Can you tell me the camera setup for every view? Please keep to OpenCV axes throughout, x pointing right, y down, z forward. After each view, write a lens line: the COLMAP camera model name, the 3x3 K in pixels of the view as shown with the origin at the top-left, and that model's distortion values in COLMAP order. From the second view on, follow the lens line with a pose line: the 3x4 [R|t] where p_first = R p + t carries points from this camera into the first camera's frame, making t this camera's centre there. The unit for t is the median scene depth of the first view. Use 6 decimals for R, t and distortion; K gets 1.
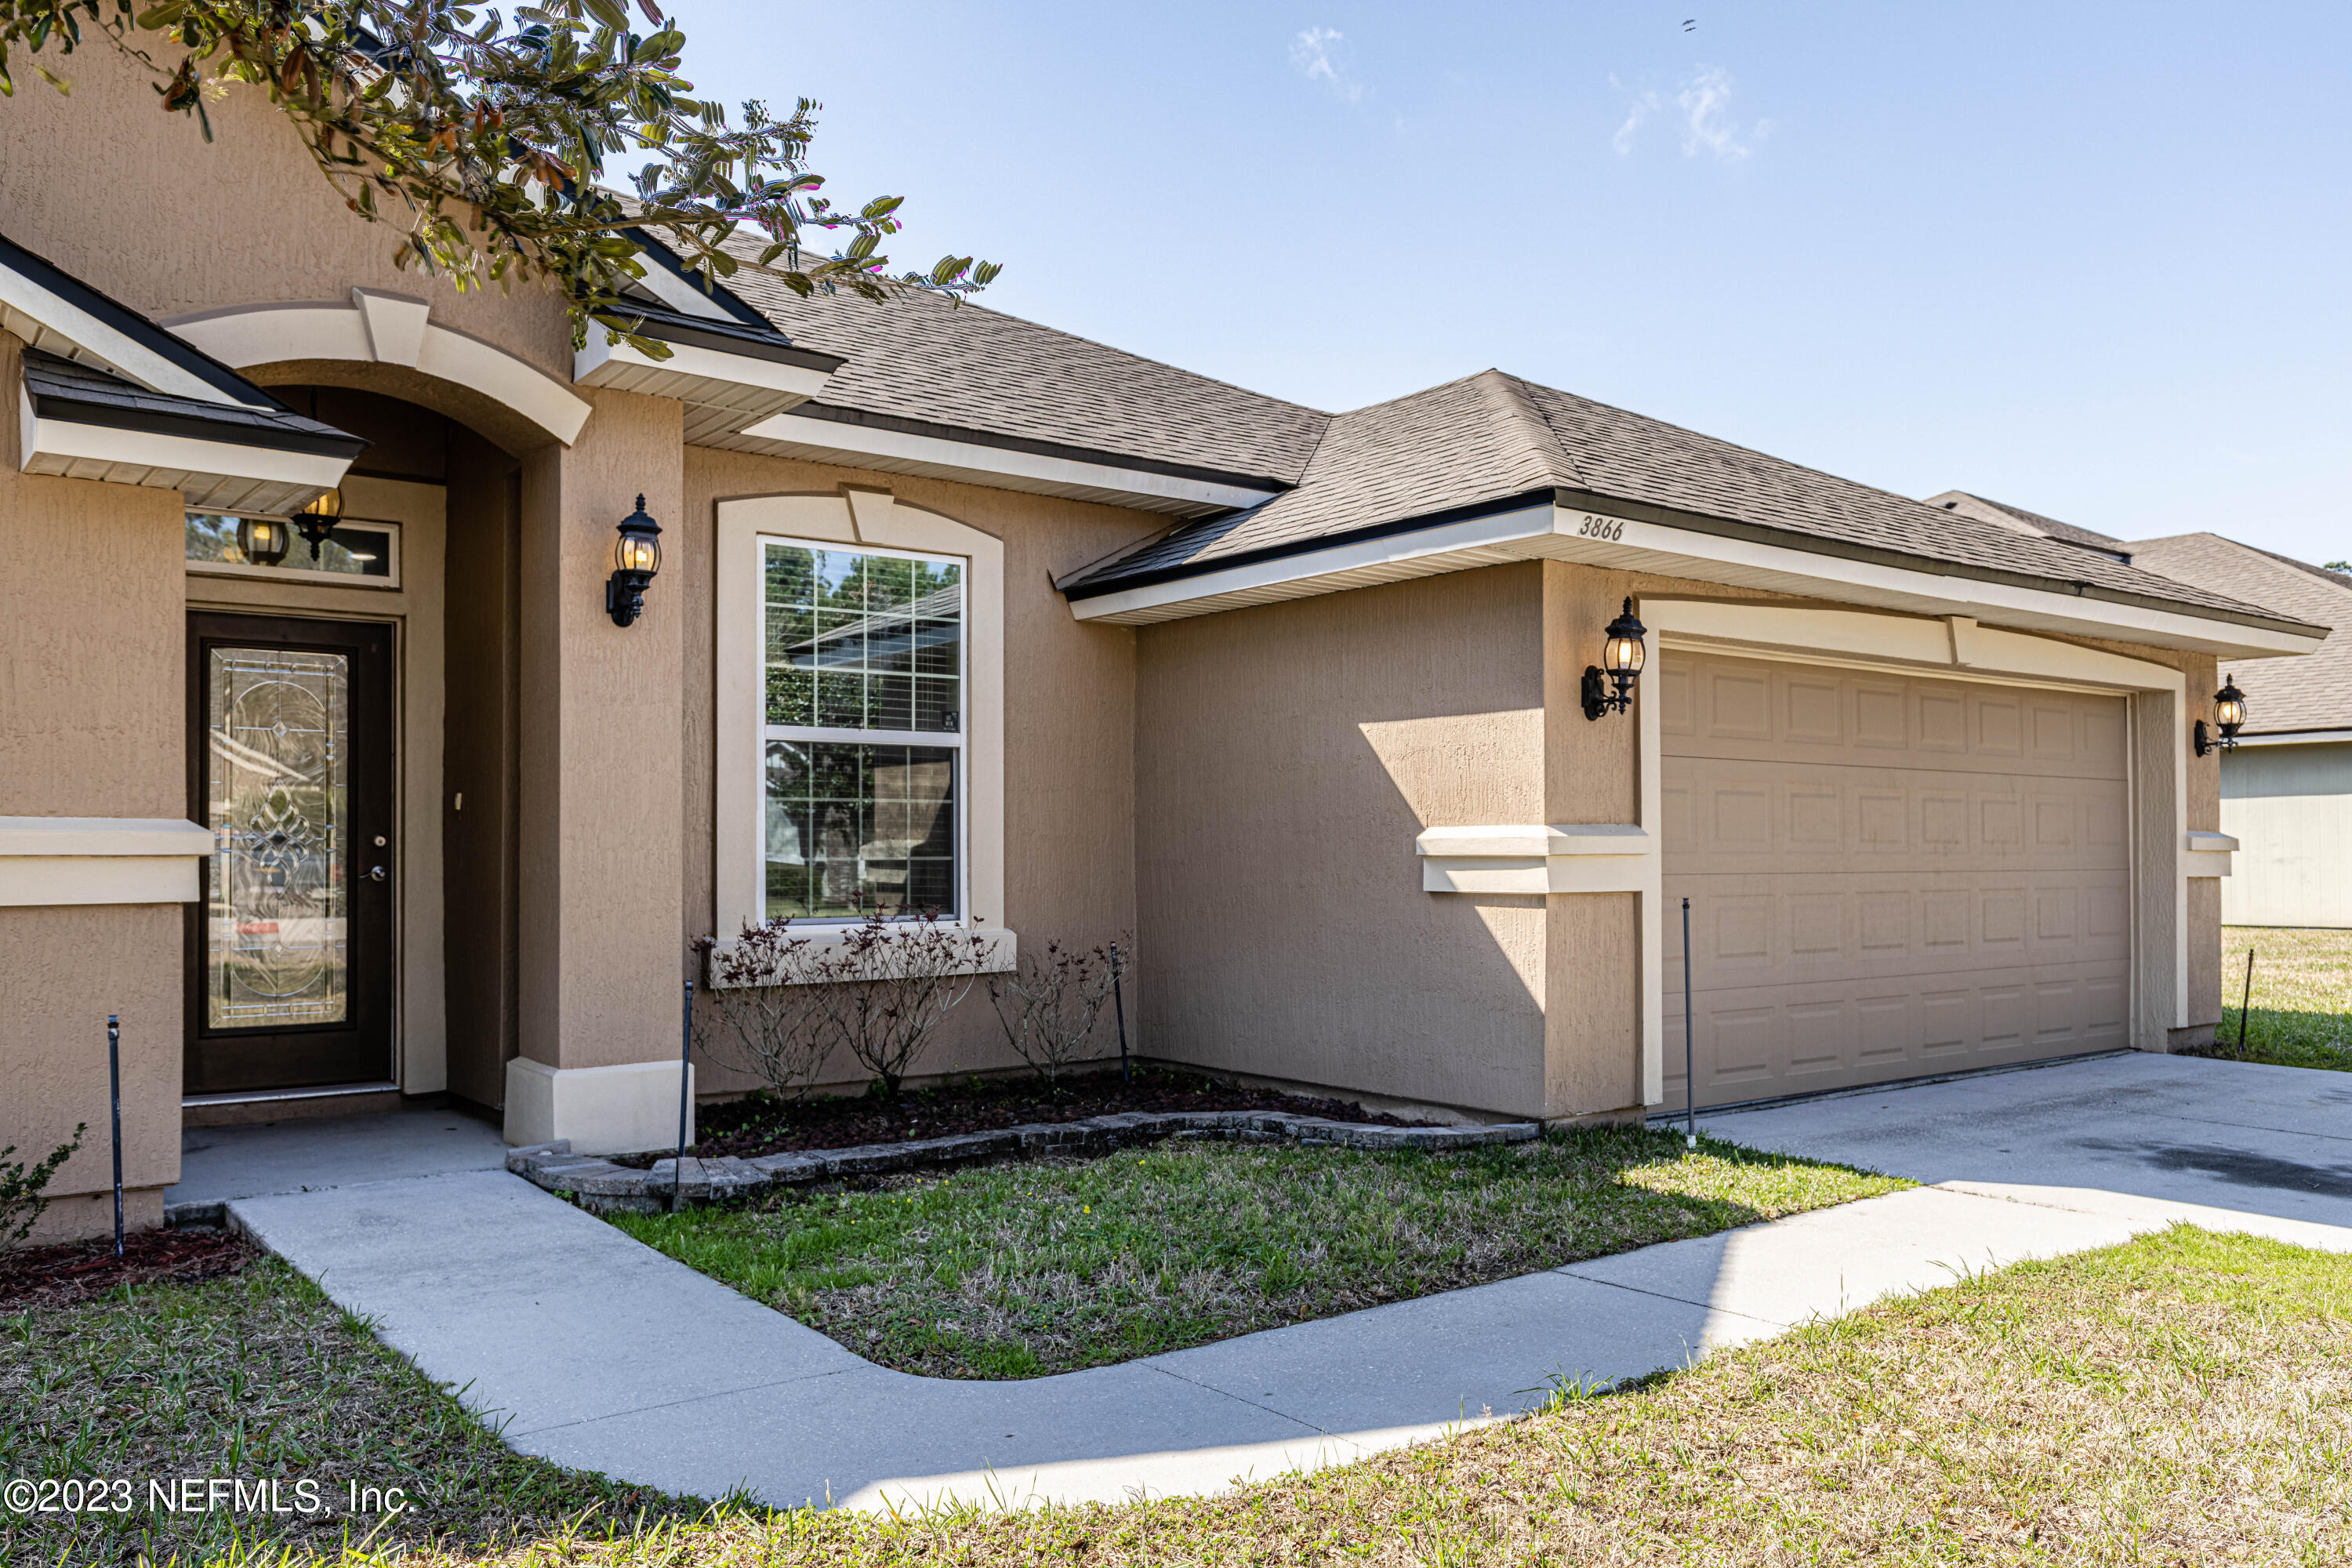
lens RADIAL K [[1760.1, 0, 1171.3], [0, 1760.1, 835.2], [0, 0, 1]] dist [-0.007747, 0.002953]
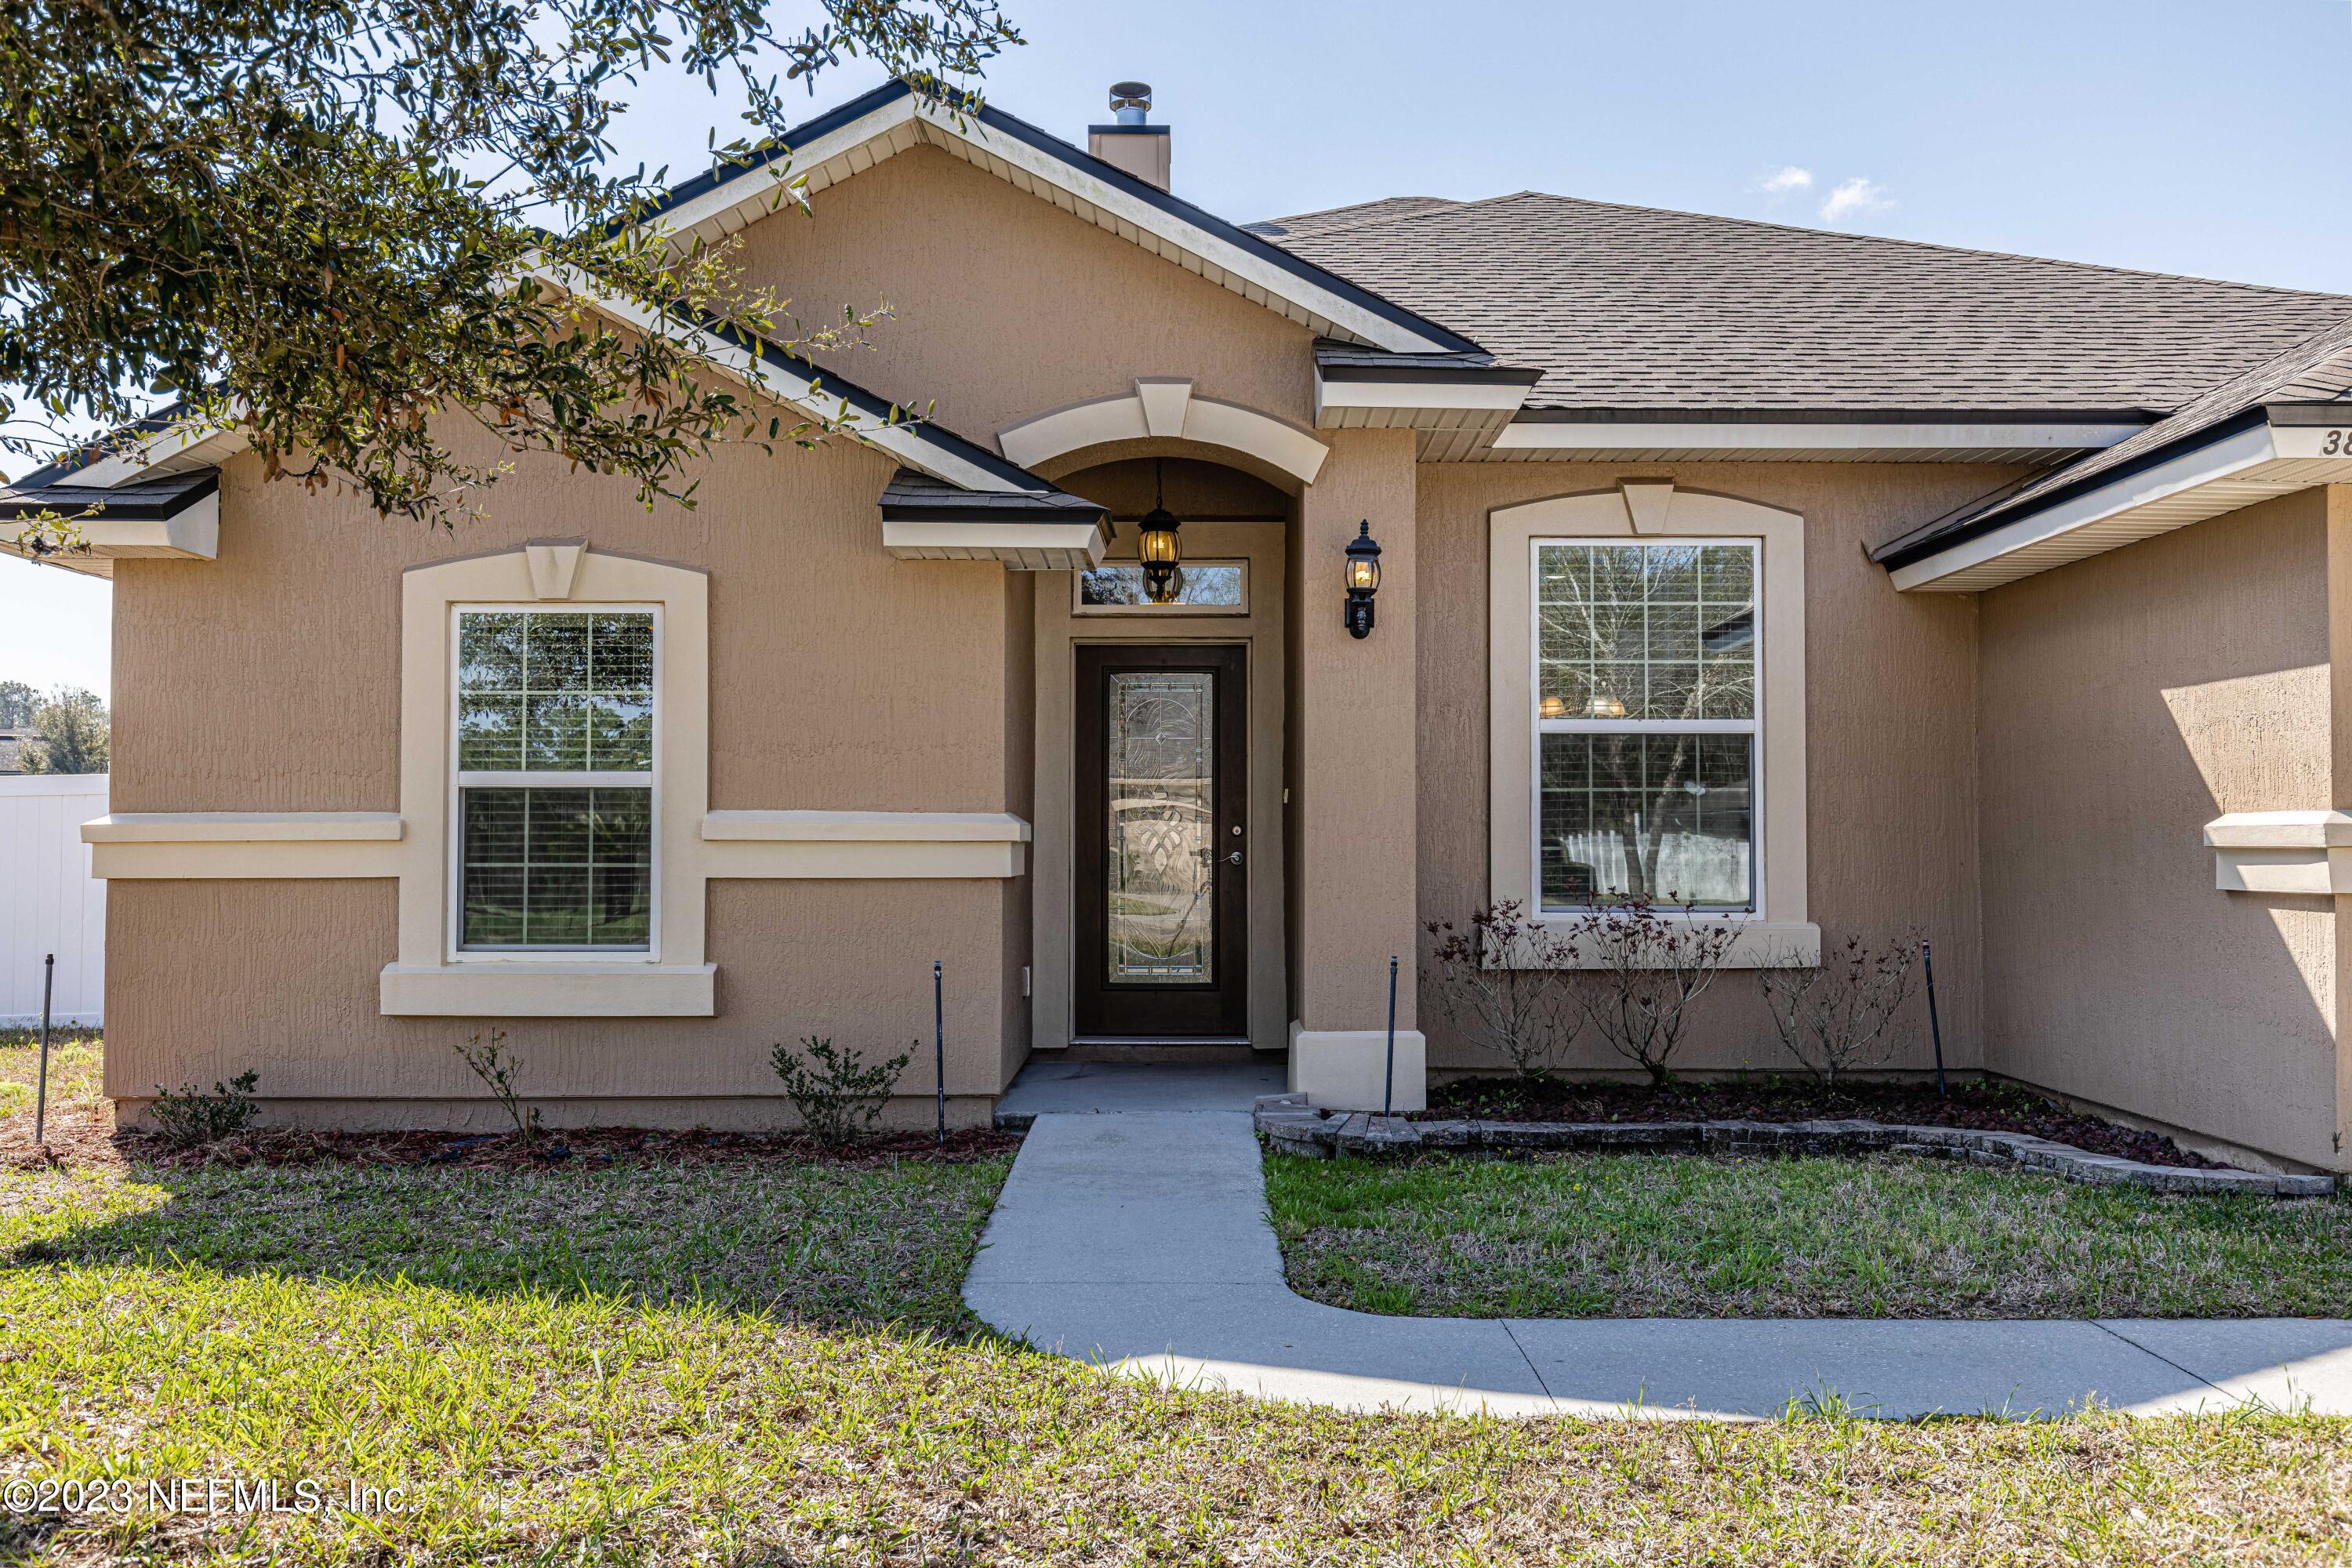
lens RADIAL K [[1870.9, 0, 1183.9], [0, 1870.9, 789.0], [0, 0, 1]] dist [0.006501, -0.011382]
pose [[0.792789, -0.014705, -0.609319, 0.309381], [0.002654, 0.999783, -0.020676, 0.001259], [0.609491, 0.014775, 0.792655, -0.009770]]
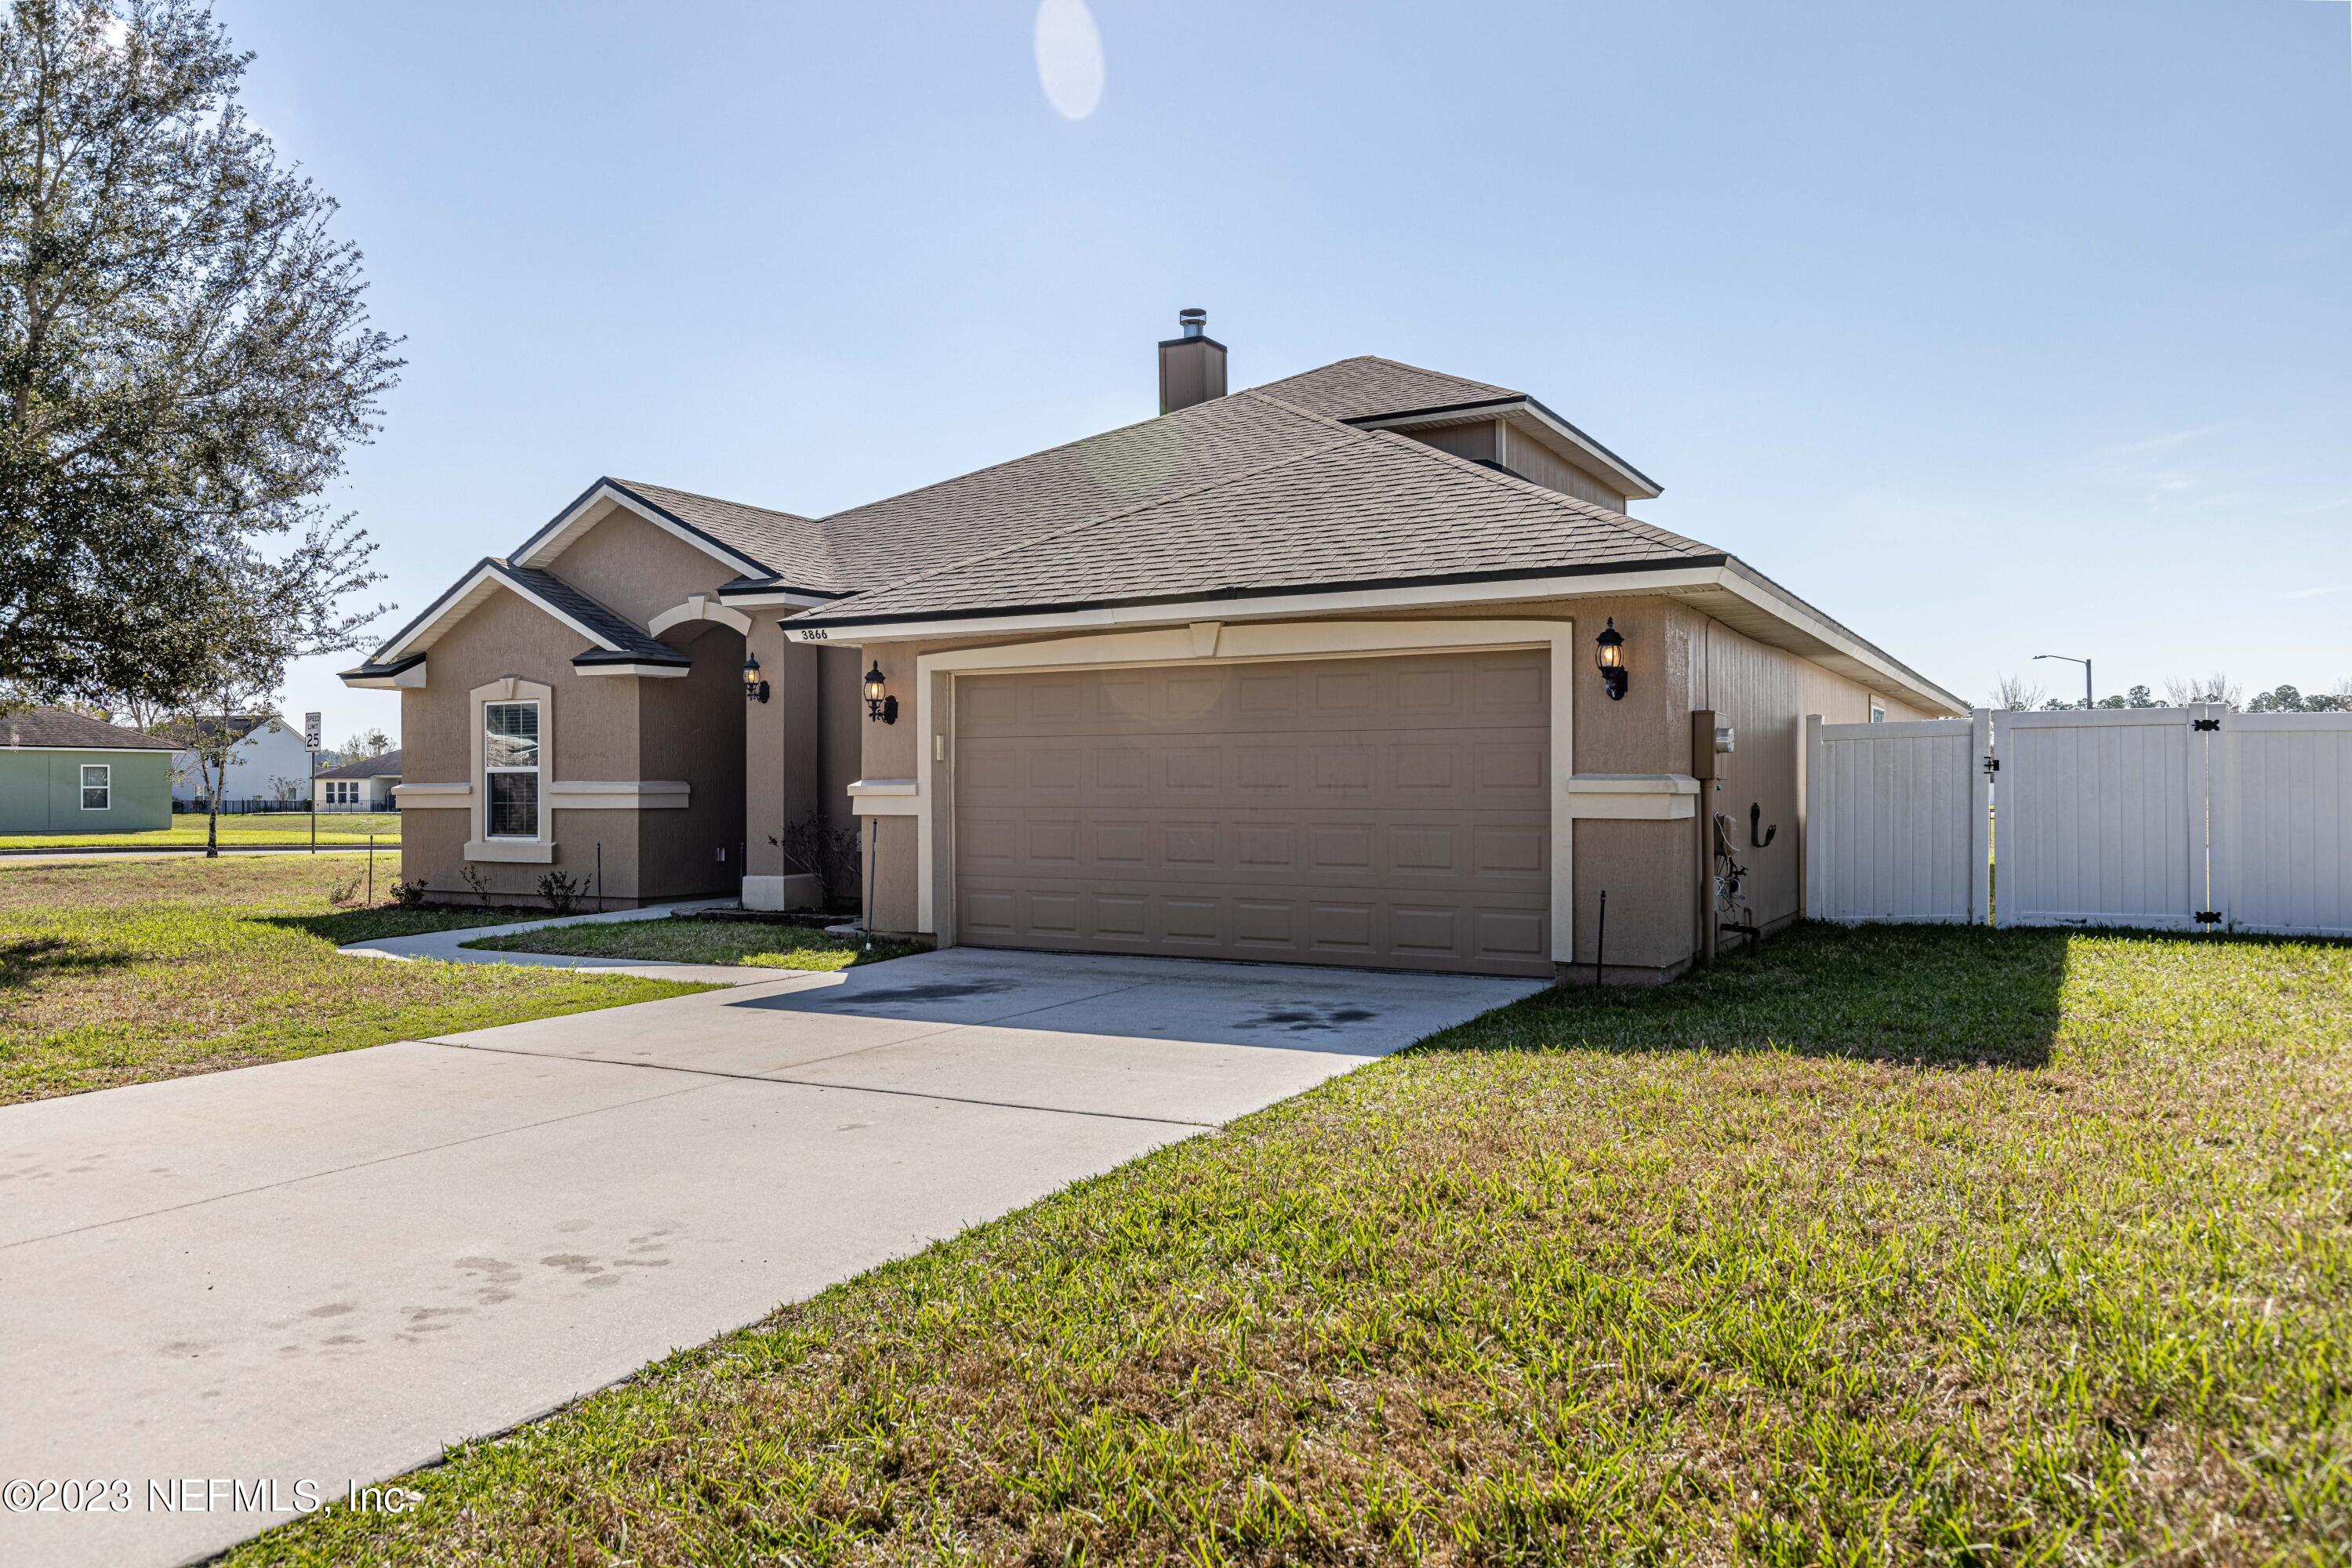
lens RADIAL K [[1613.0, 0, 1173.7], [0, 1613.0, 784.5], [0, 0, 1]] dist [-0.004672, -0.000444]
pose [[0.394205, -0.004417, -0.919012, 1.962946], [0.005665, 0.999981, -0.002377, 0.005345], [0.919005, -0.004269, 0.394223, 0.601073]]
